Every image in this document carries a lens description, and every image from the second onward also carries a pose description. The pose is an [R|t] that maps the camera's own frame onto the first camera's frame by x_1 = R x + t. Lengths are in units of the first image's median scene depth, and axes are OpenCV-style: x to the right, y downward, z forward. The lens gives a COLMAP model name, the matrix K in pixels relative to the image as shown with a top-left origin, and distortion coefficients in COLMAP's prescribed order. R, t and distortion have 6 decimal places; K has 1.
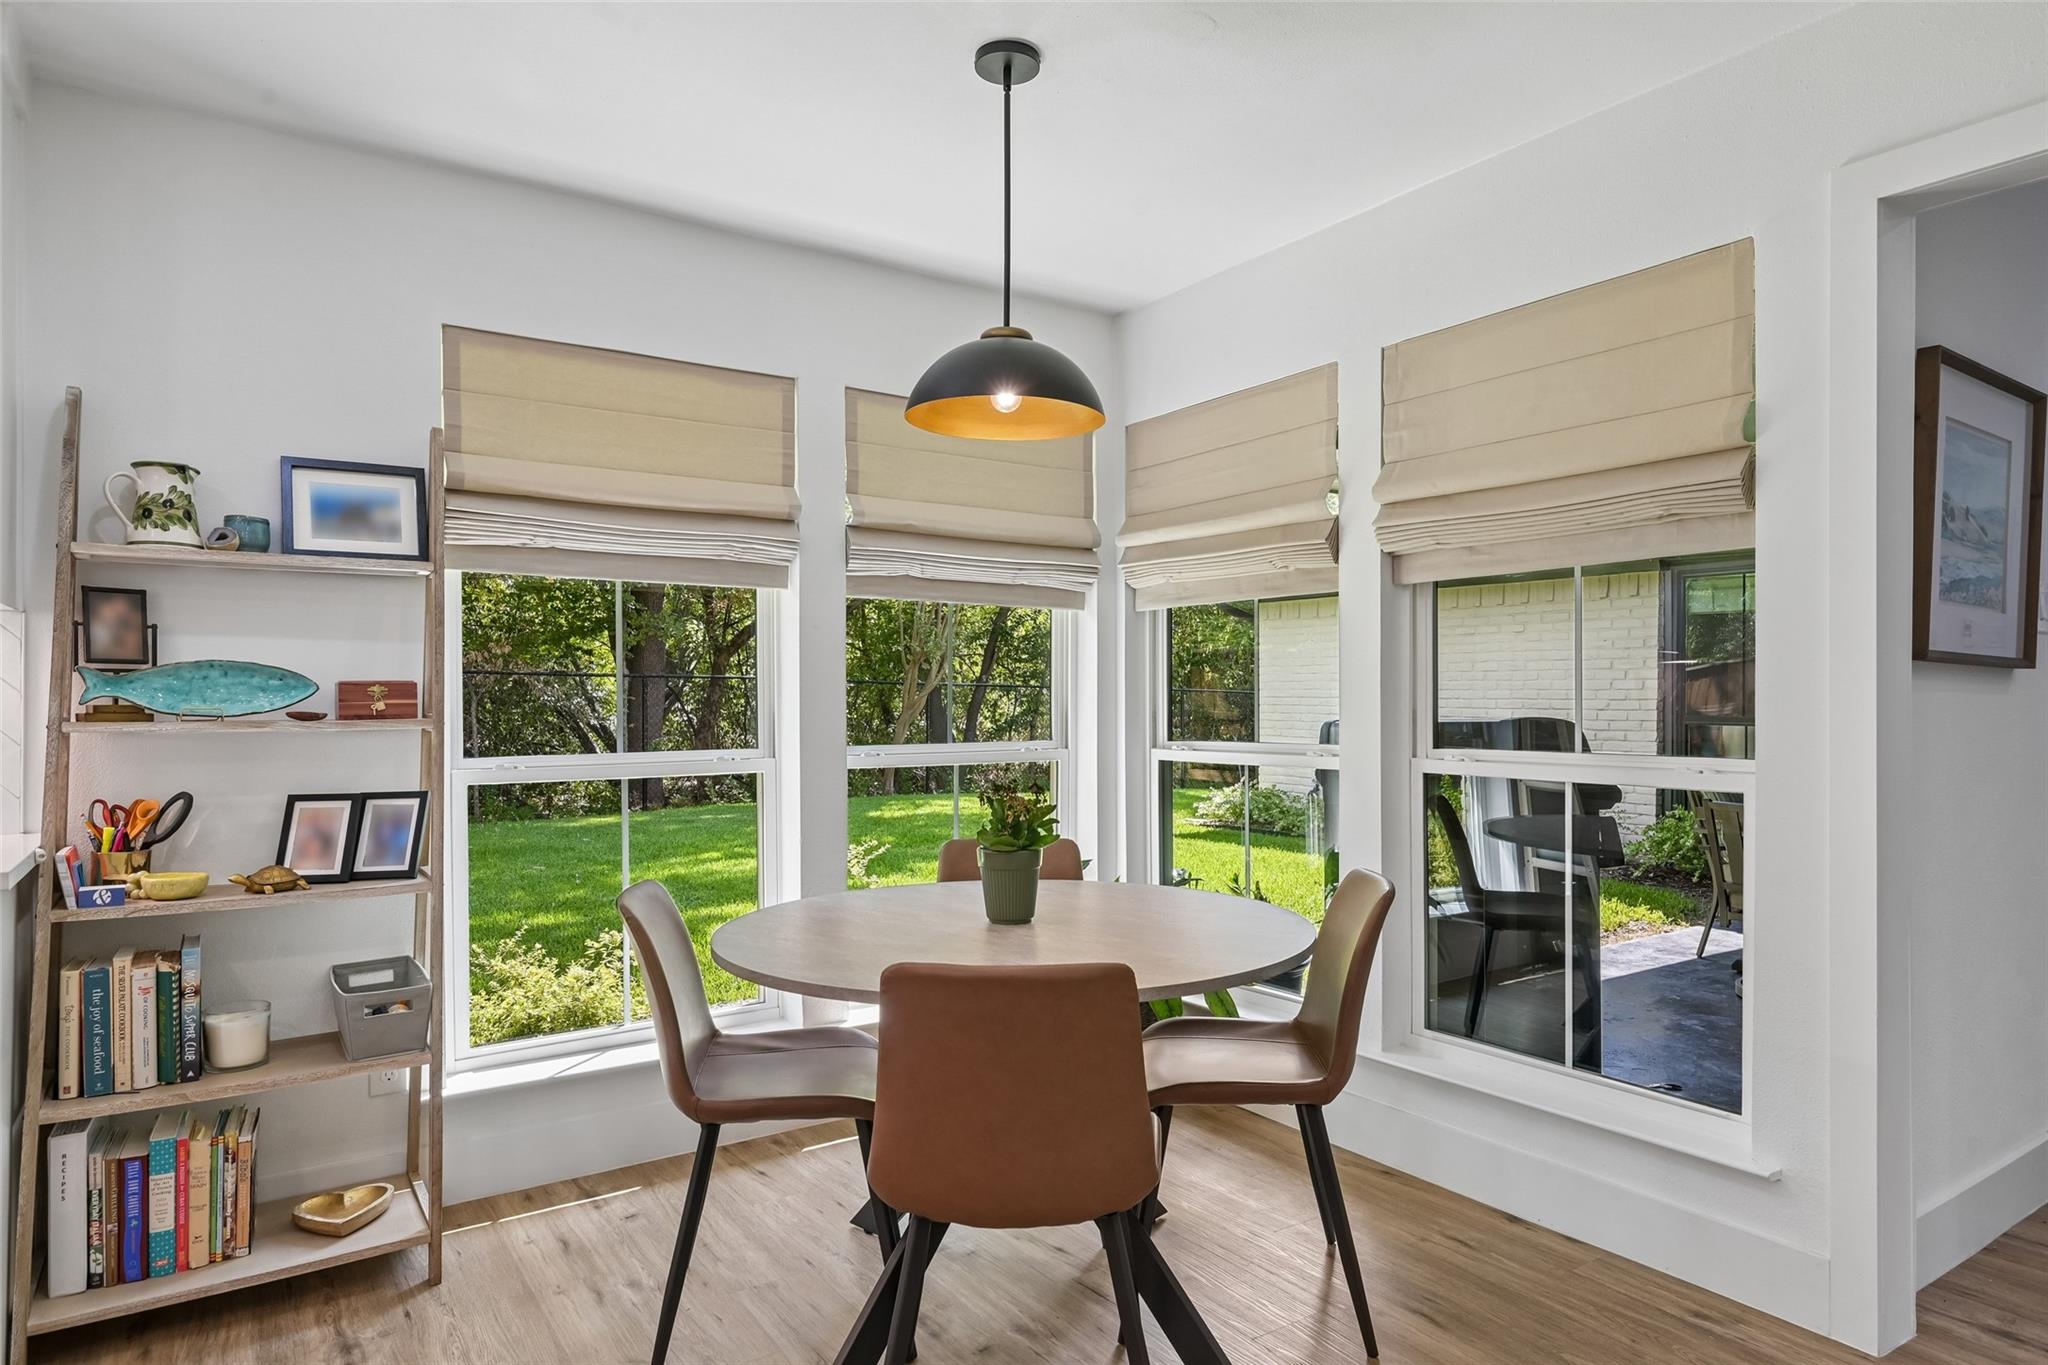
lens RADIAL K [[1206.5, 0, 1022.0], [0, 1206.5, 684.3], [0, 0, 1]] dist [0.000412, -0.001097]
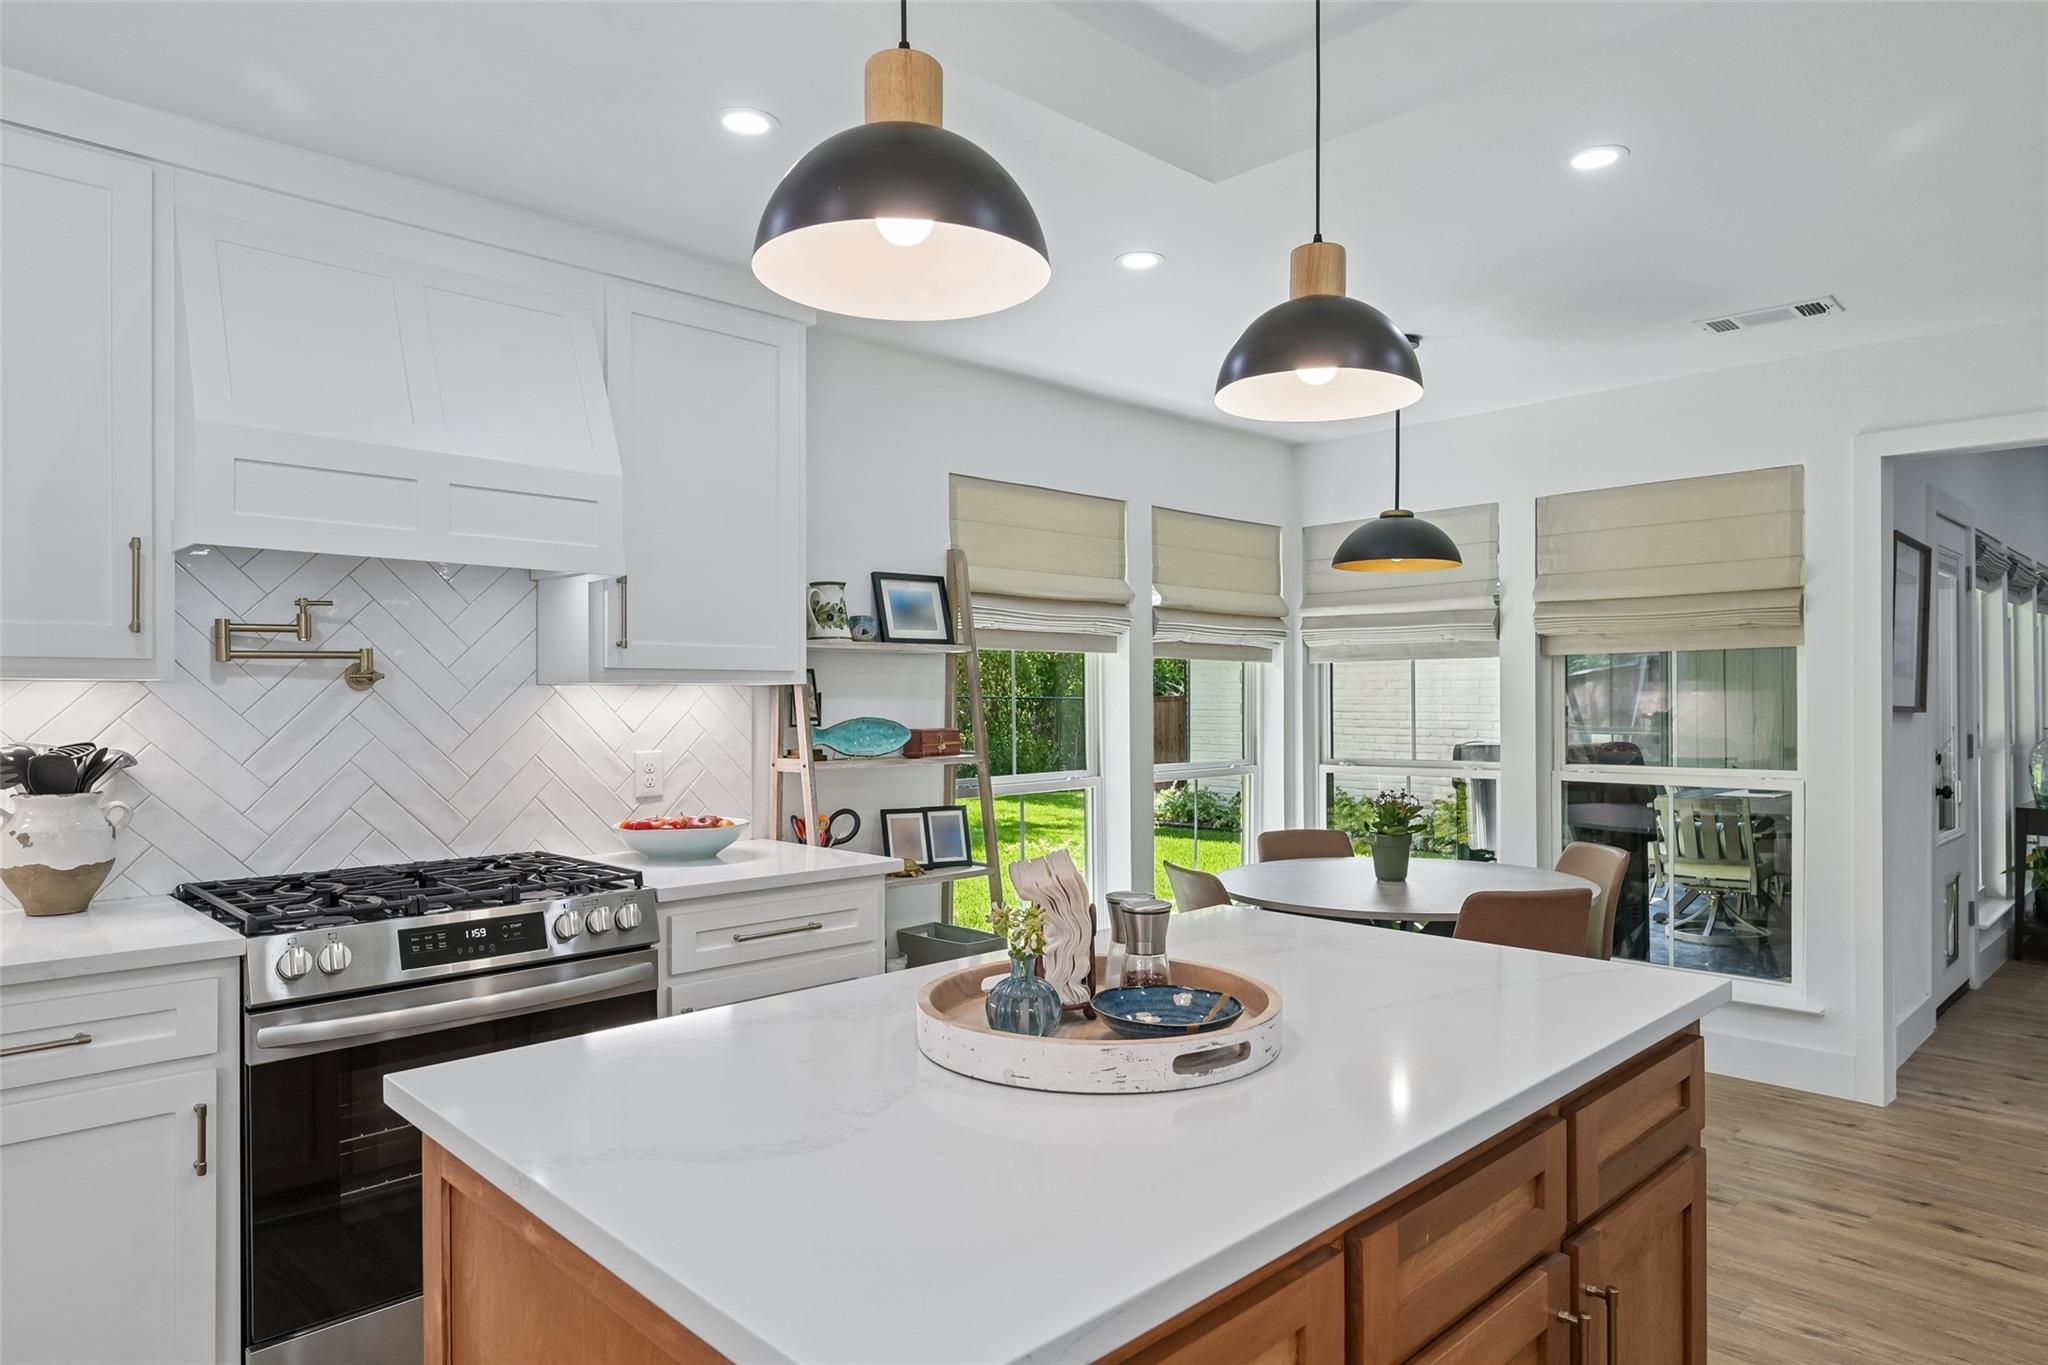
lens RADIAL K [[1223.7, 0, 1026.1], [0, 1223.7, 683.4], [0, 0, 1]] dist [0.004185, -0.000114]
pose [[0.983541, -0.001947, 0.180673, -0.659404], [0.002185, 0.999997, -0.001116, -0.052144], [-0.180671, 0.001493, 0.983542, -0.423330]]
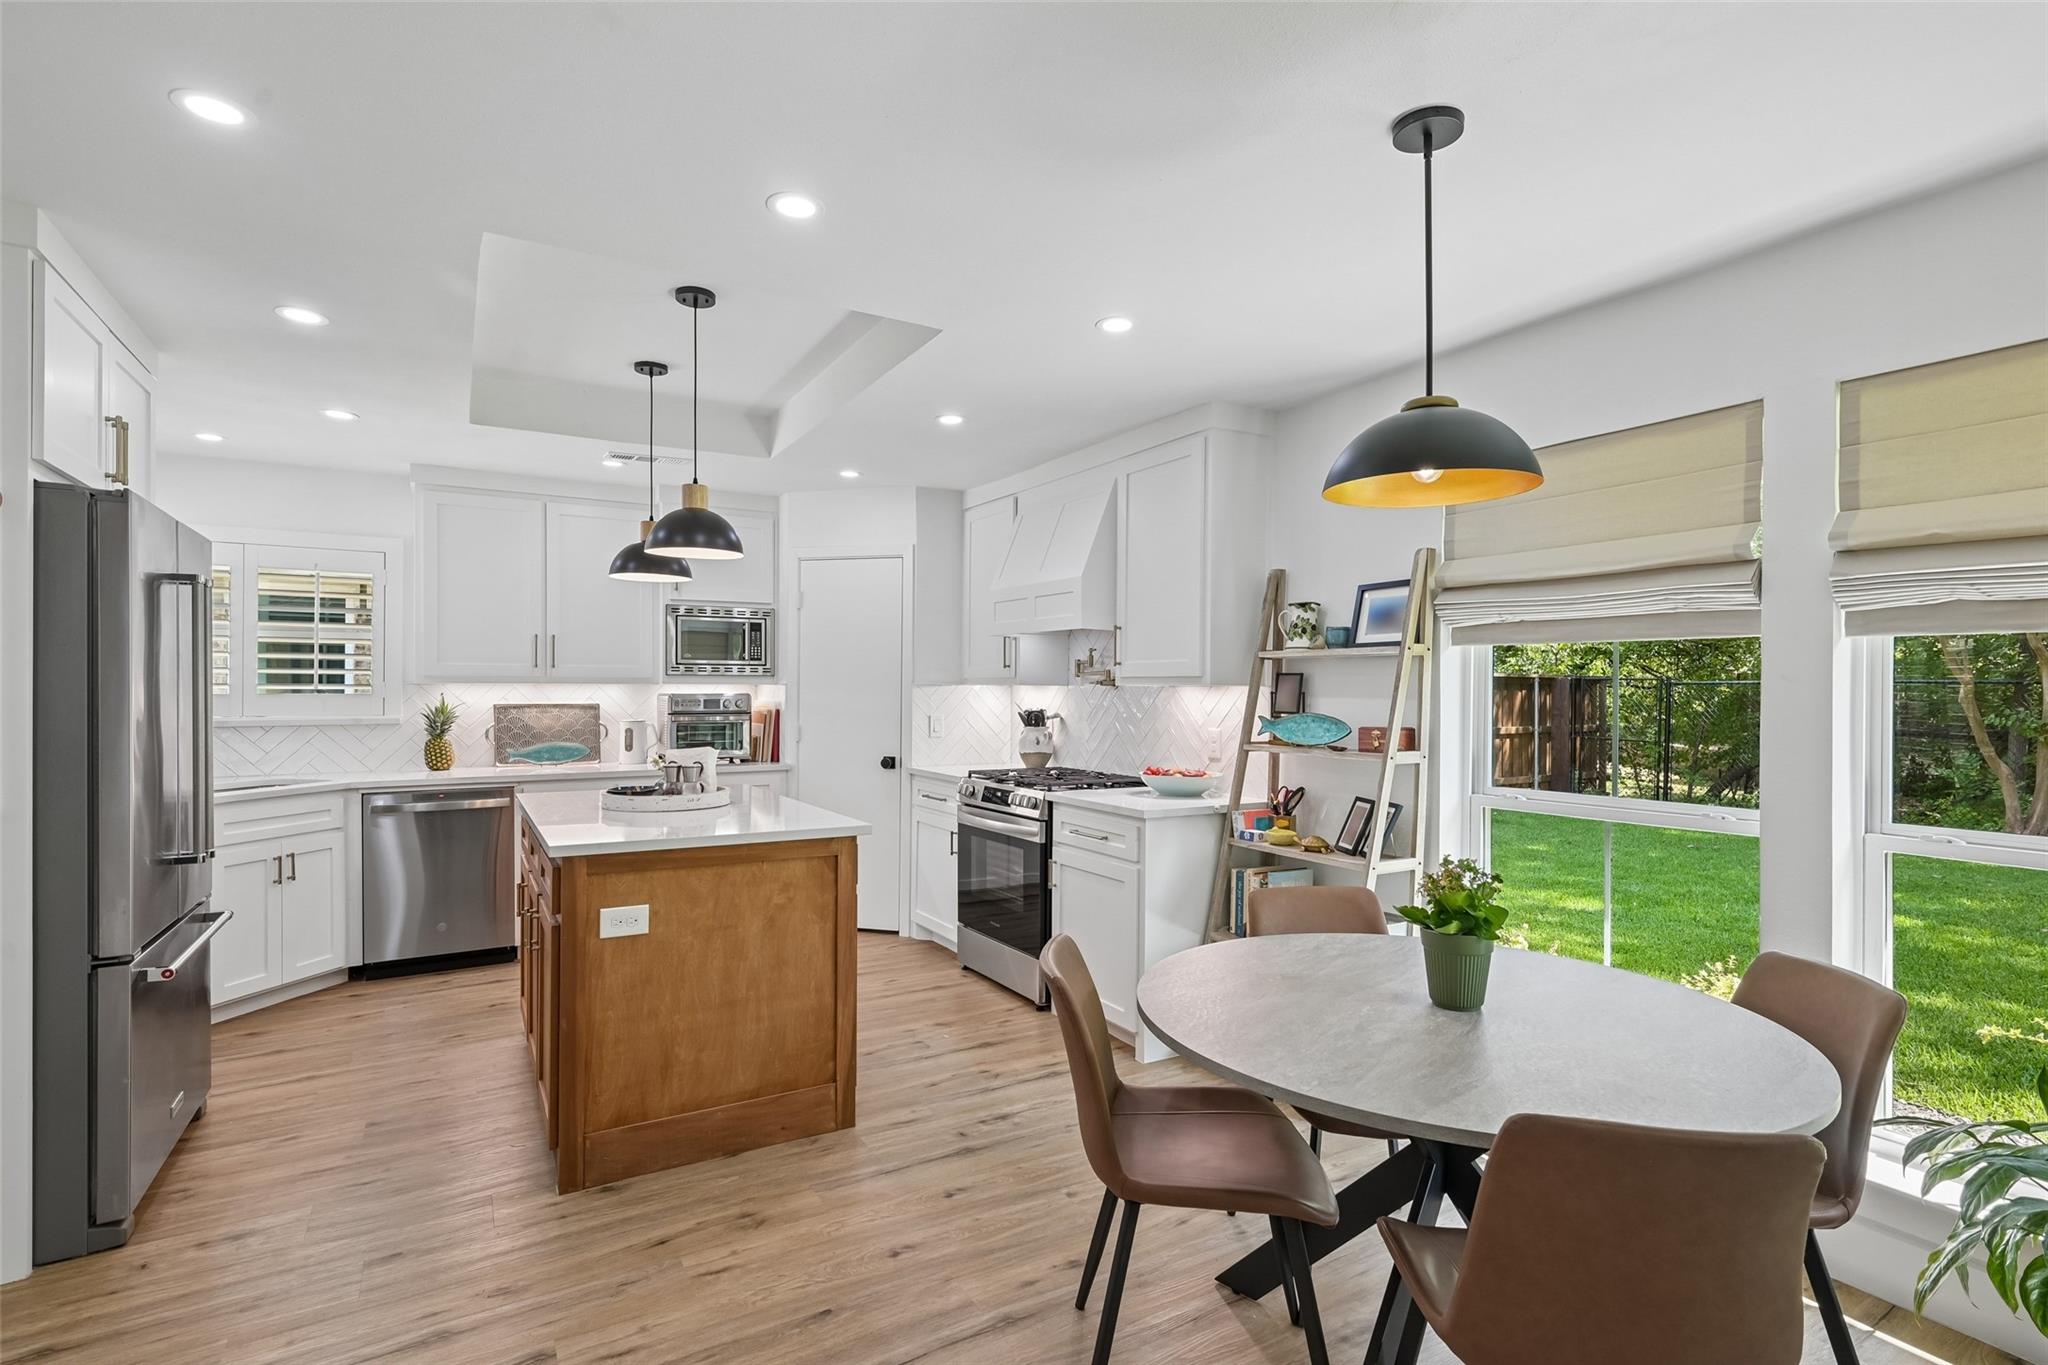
lens RADIAL K [[990.2, 0, 1020.7], [0, 990.2, 690.0], [0, 0, 1]] dist [-0.002922, 0.000961]
pose [[-0.068802, -0.004086, -0.997622, 0.689221], [-0.003826, 0.999985, -0.003832, -0.040182], [0.997623, 0.003553, -0.068816, 0.600983]]
